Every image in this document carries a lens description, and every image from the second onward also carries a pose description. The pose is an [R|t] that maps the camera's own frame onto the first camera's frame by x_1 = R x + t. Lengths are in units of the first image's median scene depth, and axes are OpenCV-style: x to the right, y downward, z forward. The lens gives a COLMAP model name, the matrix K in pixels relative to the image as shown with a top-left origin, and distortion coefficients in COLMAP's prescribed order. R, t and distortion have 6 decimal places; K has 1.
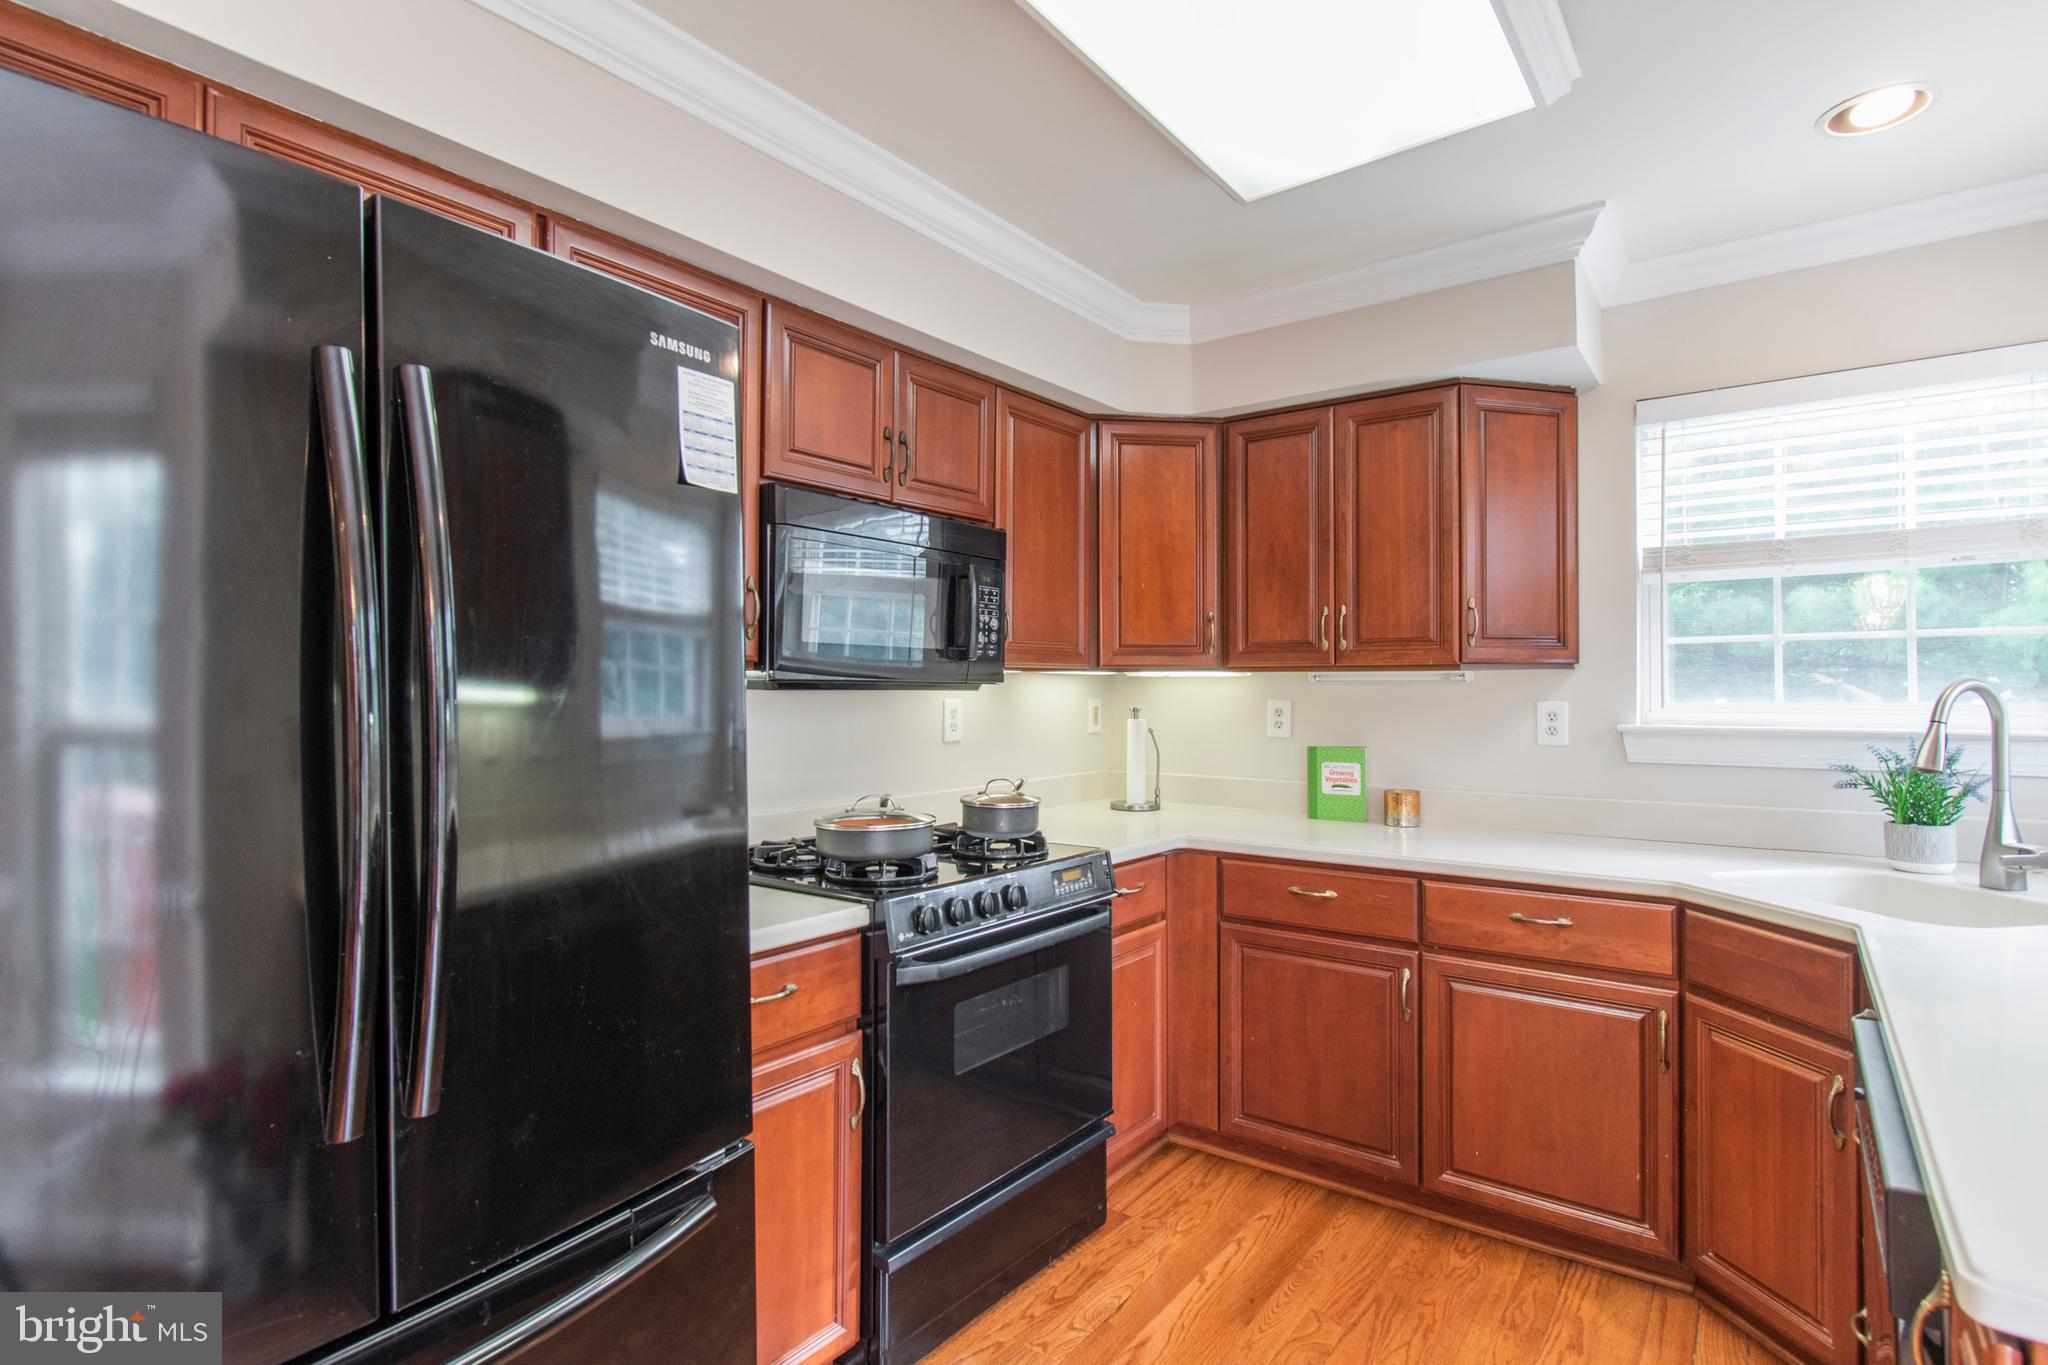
lens RADIAL K [[1006.3, 0, 1038.9], [0, 1006.3, 660.7], [0, 0, 1]] dist [0.002108, -0.000325]
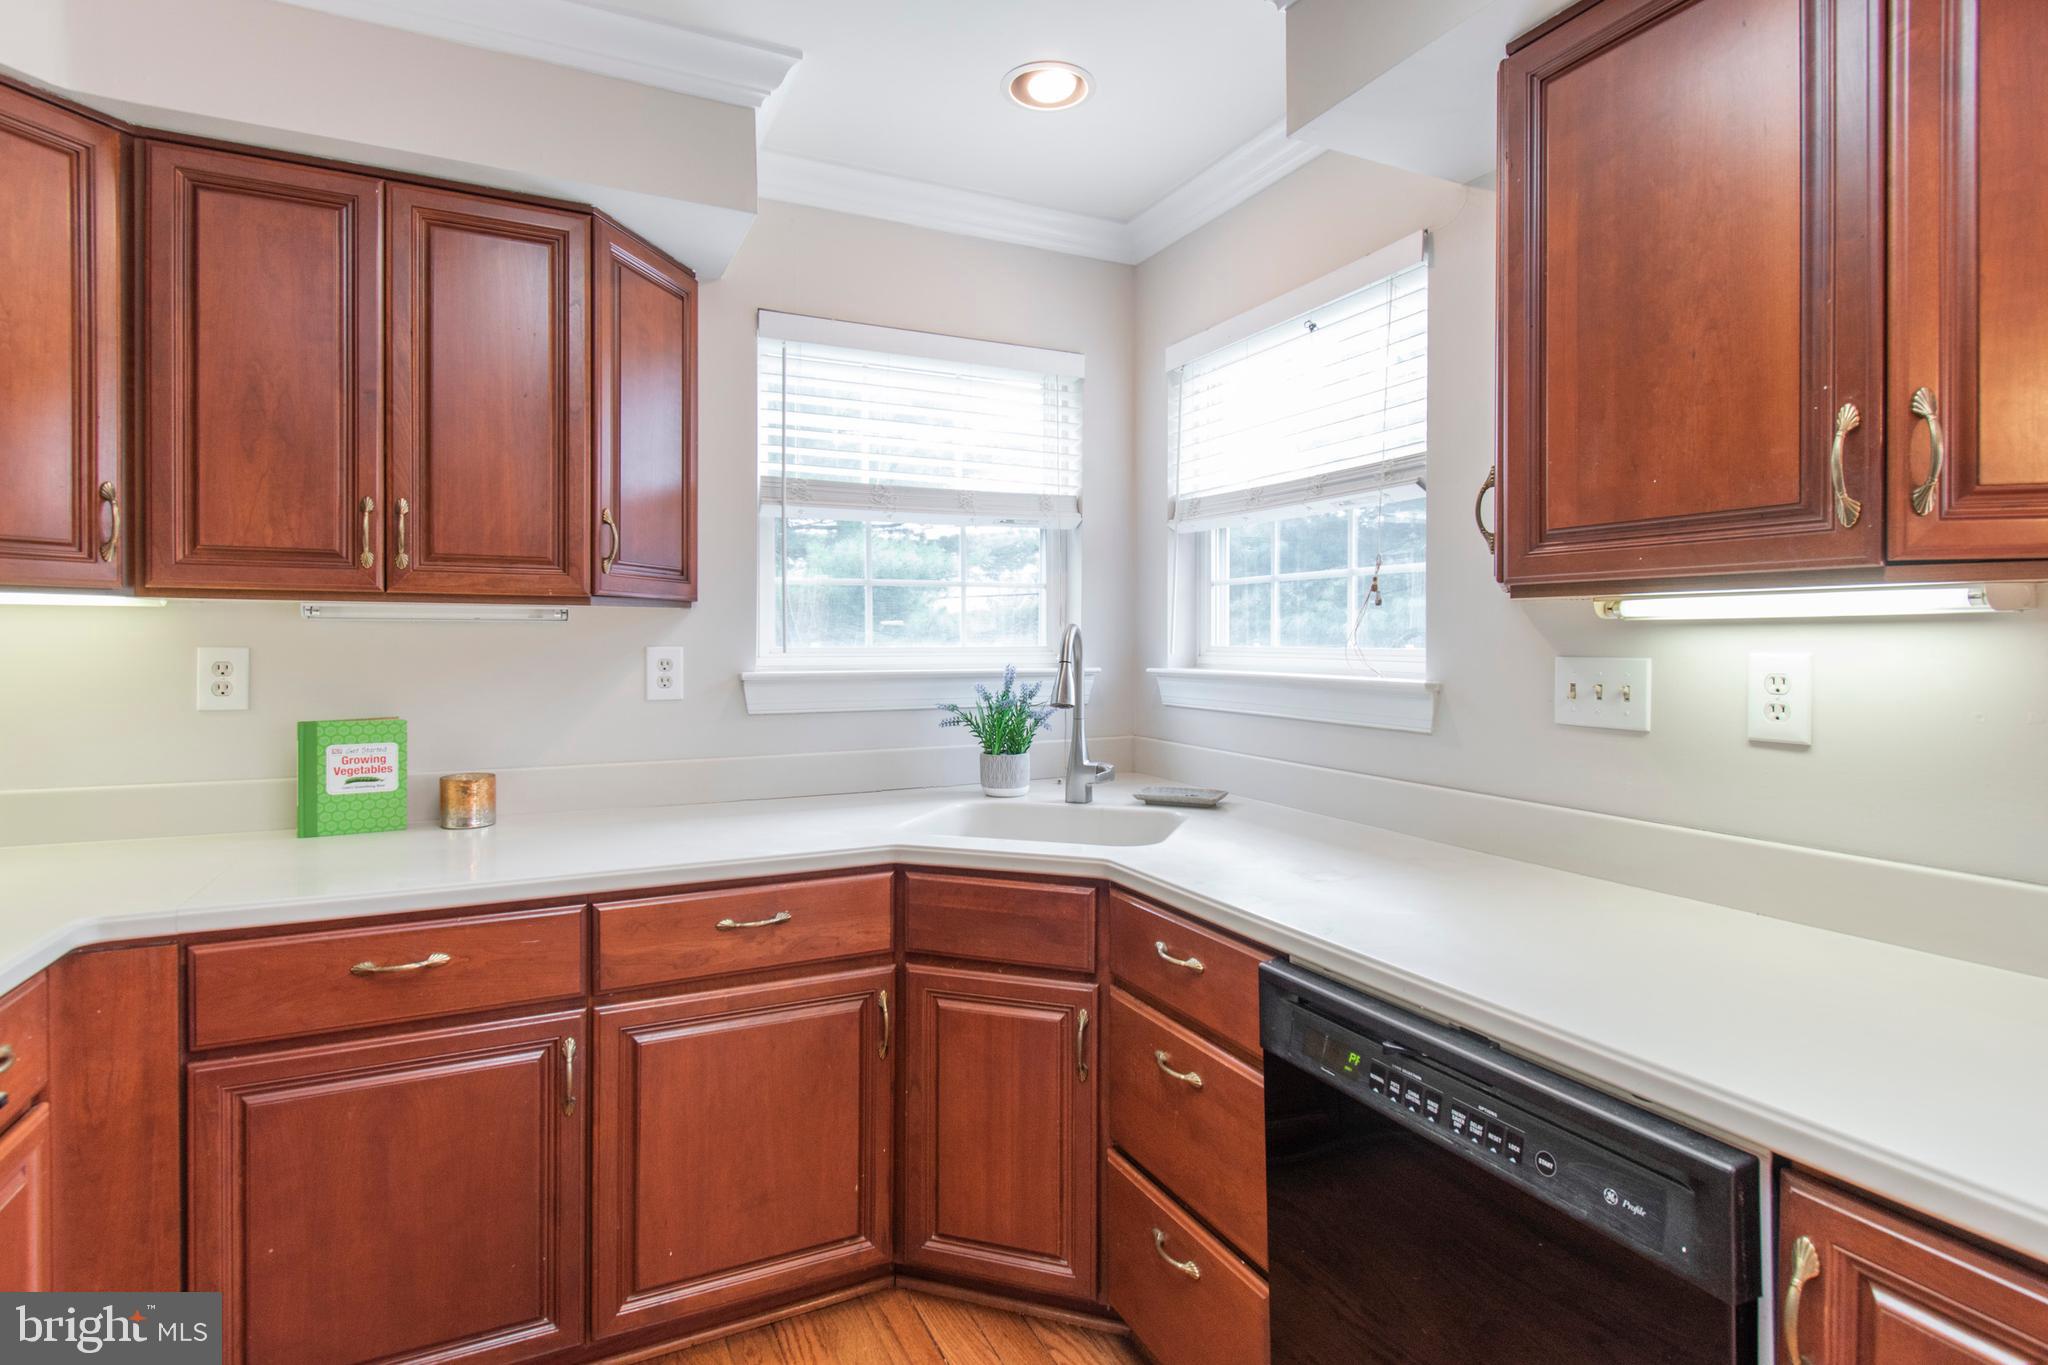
lens RADIAL K [[1008.2, 0, 1024.0], [0, 1008.2, 639.0], [0, 0, 1]] dist [-0.001481, -0.000269]
pose [[0.460923, 0.000233, 0.887440, -0.095743], [-0.028621, 0.999484, 0.014604, 0.015359], [-0.886979, -0.032131, 0.460691, 0.400060]]
